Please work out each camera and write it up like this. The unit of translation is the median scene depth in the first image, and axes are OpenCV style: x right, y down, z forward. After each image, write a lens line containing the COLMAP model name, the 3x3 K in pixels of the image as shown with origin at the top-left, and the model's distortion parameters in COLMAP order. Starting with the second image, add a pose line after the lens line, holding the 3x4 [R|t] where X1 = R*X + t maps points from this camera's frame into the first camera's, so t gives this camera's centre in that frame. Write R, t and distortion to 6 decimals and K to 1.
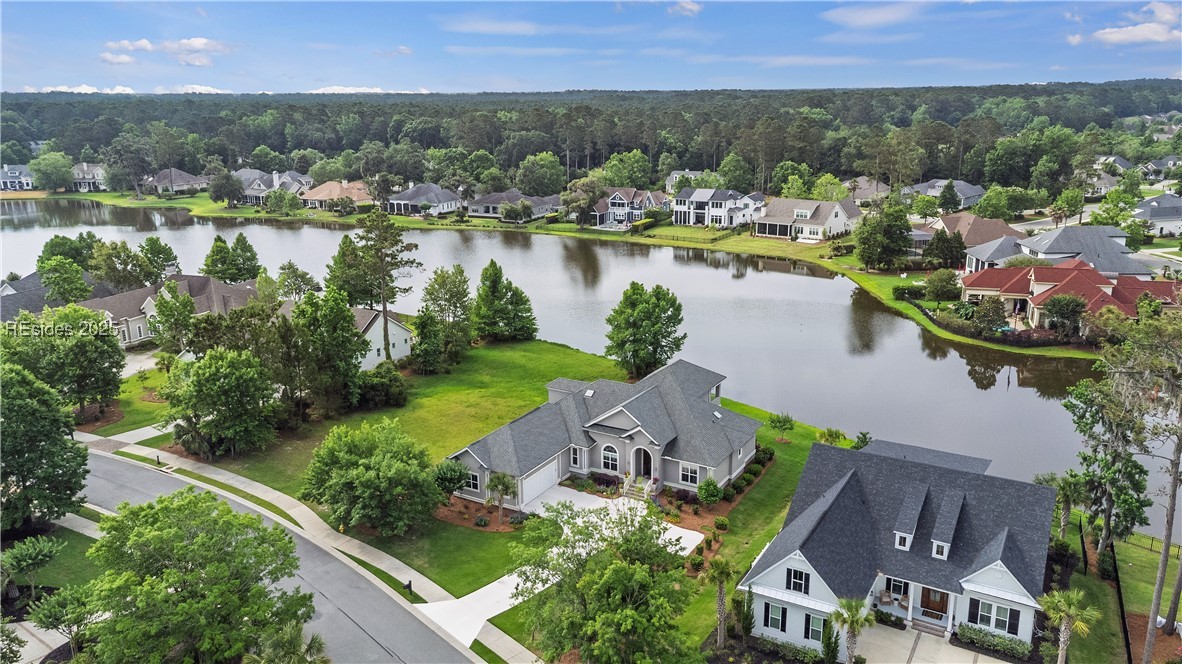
lens RADIAL K [[881.0, 0, 591.0], [0, 881.0, 332.0], [0, 0, 1]] dist [0.036449, 0.002413]
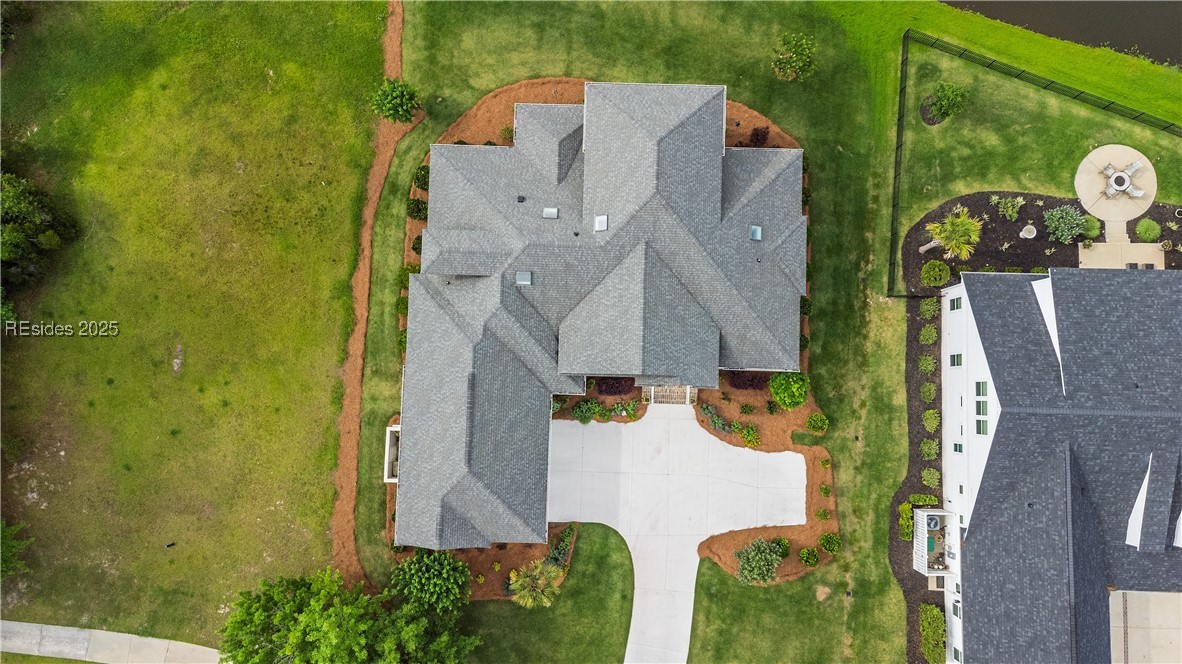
lens RADIAL K [[881.0, 0, 591.0], [0, 881.0, 332.0], [0, 0, 1]] dist [0.036449, 0.002413]
pose [[0.875321, -0.481598, 0.043319, -0.001701], [0.120393, 0.303827, 0.945090, -0.165720], [-0.468315, -0.822041, 0.323927, 0.310073]]
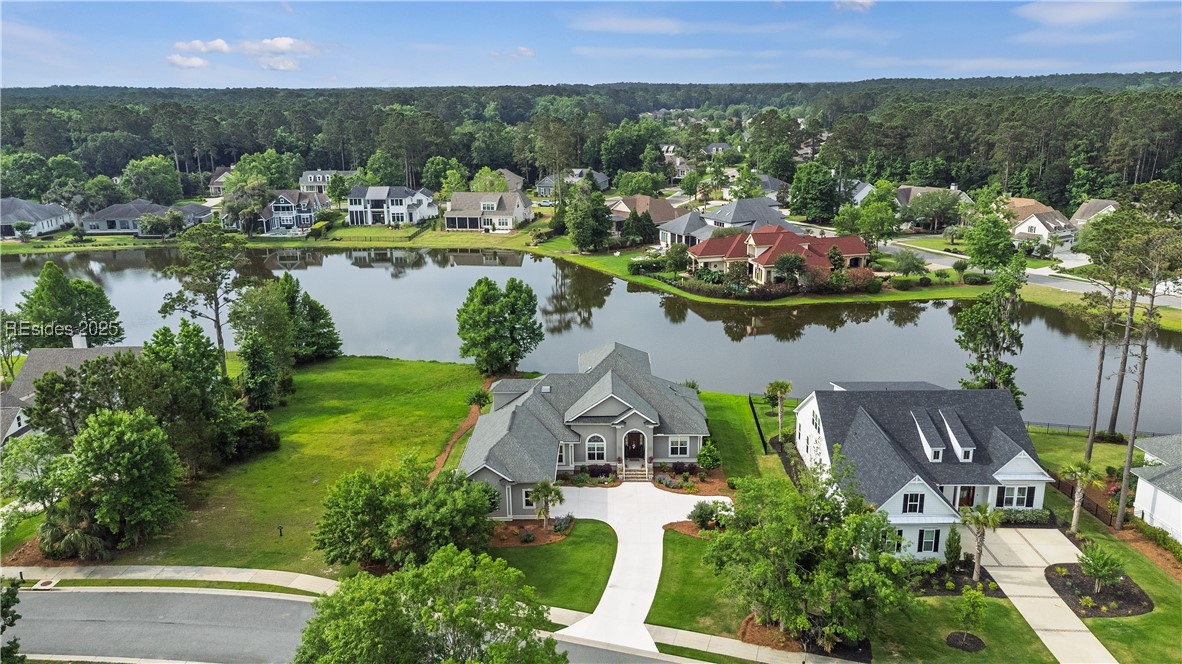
lens RADIAL K [[881.0, 0, 591.0], [0, 881.0, 332.0], [0, 0, 1]] dist [0.036449, 0.002413]
pose [[0.867542, -0.132582, 0.479367, -0.164246], [0.132354, 0.990604, 0.034449, -0.007731], [-0.479430, 0.033560, 0.876938, 0.049554]]
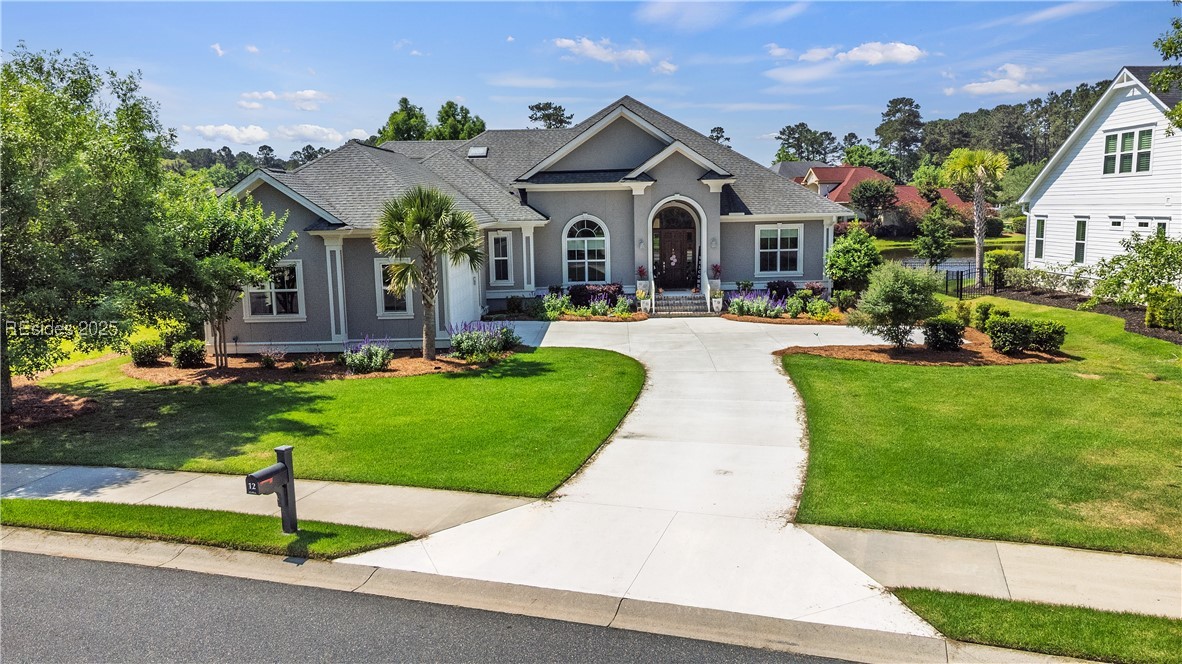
lens RADIAL K [[881.0, 0, 591.0], [0, 881.0, 332.0], [0, 0, 1]] dist [0.036449, 0.002413]
pose [[0.870716, -0.076702, 0.485768, -0.069323], [0.141178, 0.985172, -0.097498, 0.083262], [-0.471086, 0.153473, 0.868633, 0.237908]]
